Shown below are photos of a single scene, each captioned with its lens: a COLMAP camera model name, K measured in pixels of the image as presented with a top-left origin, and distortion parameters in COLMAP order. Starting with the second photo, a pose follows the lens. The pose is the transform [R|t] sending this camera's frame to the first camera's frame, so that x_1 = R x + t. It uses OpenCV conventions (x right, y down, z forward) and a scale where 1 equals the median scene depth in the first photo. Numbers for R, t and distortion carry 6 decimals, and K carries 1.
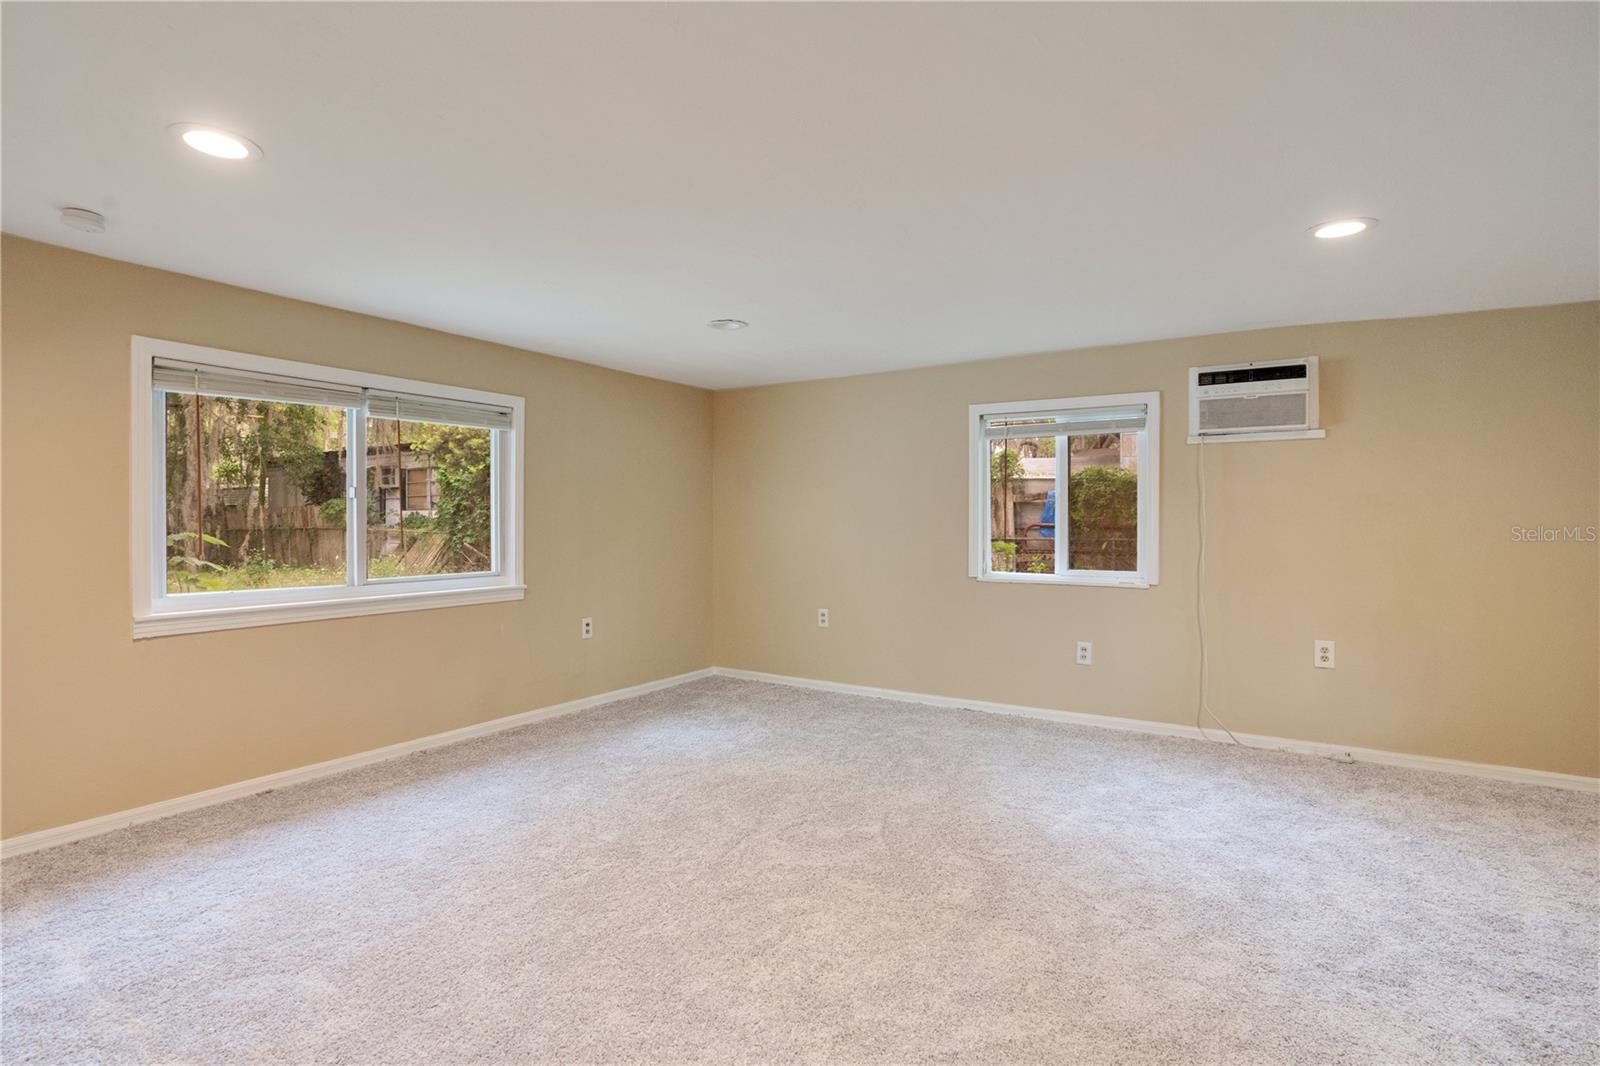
lens RADIAL K [[769.1, 0, 804.1], [0, 769.1, 504.7], [0, 0, 1]] dist [-0.040110, 0.000129]
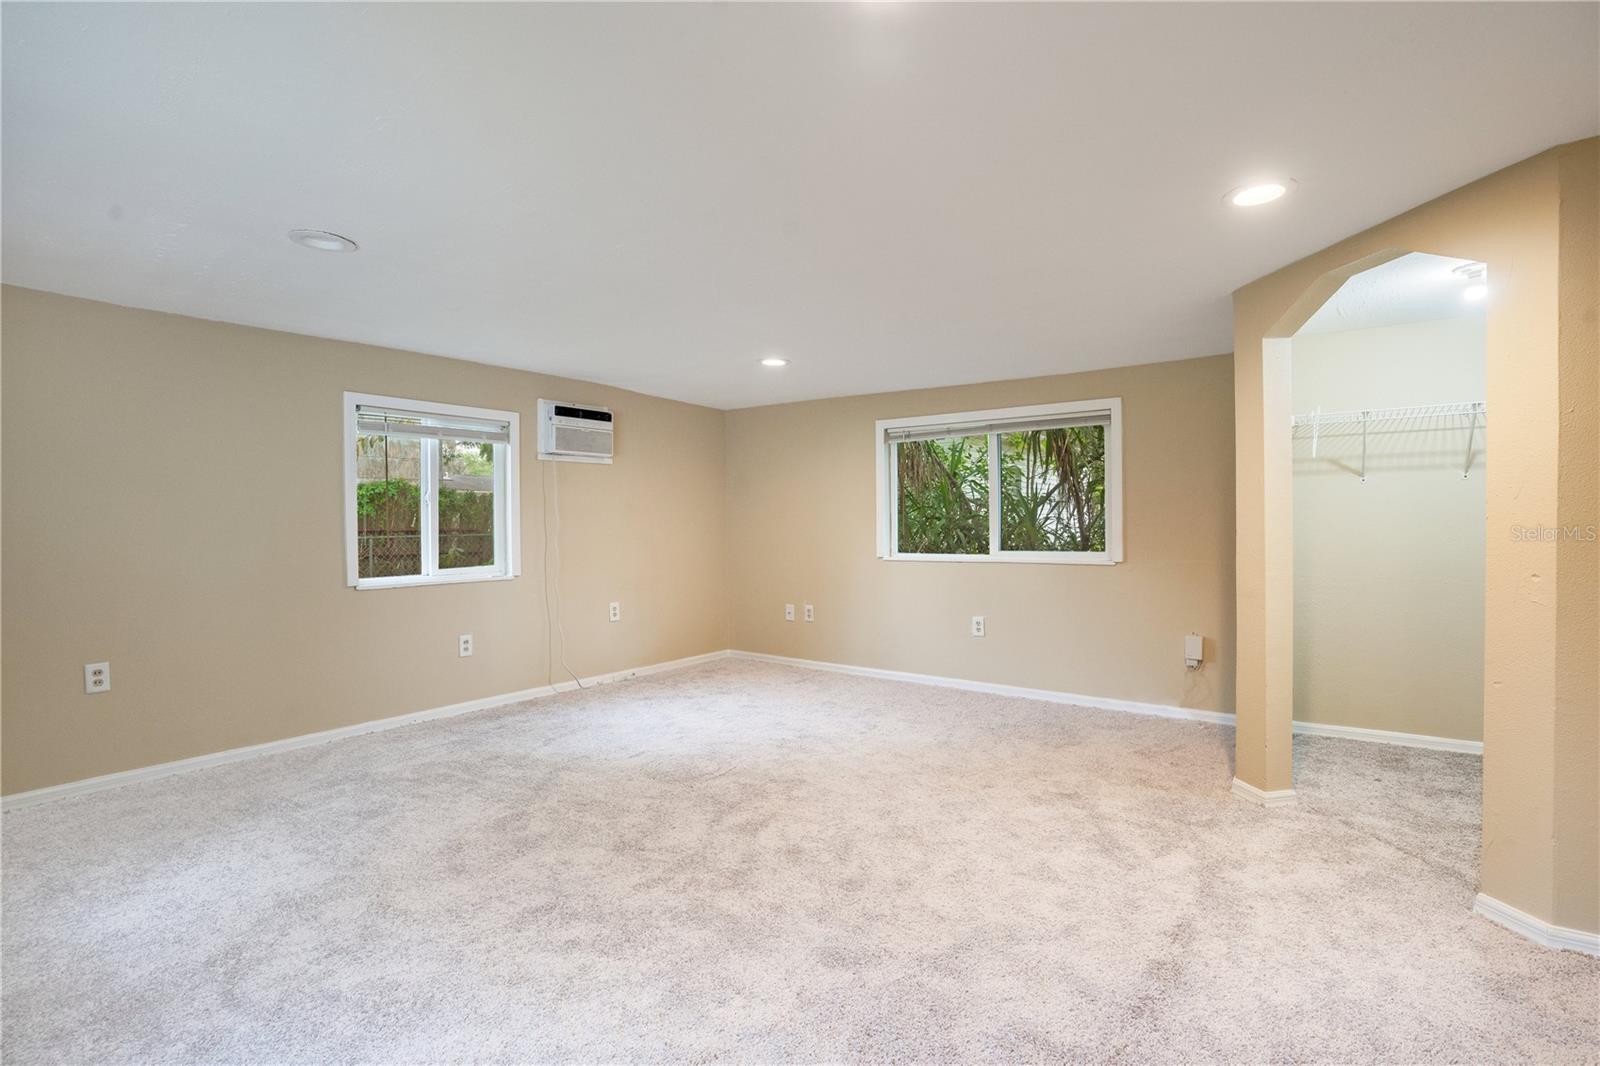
lens RADIAL K [[762.7, 0, 793.8], [0, 762.7, 506.4], [0, 0, 1]] dist [-0.036408, 0.018139]
pose [[0.092074, 0.010351, 0.995698, -0.712740], [-0.018952, 0.999783, -0.008641, -0.000800], [-0.995572, -0.018075, 0.092250, 0.487438]]
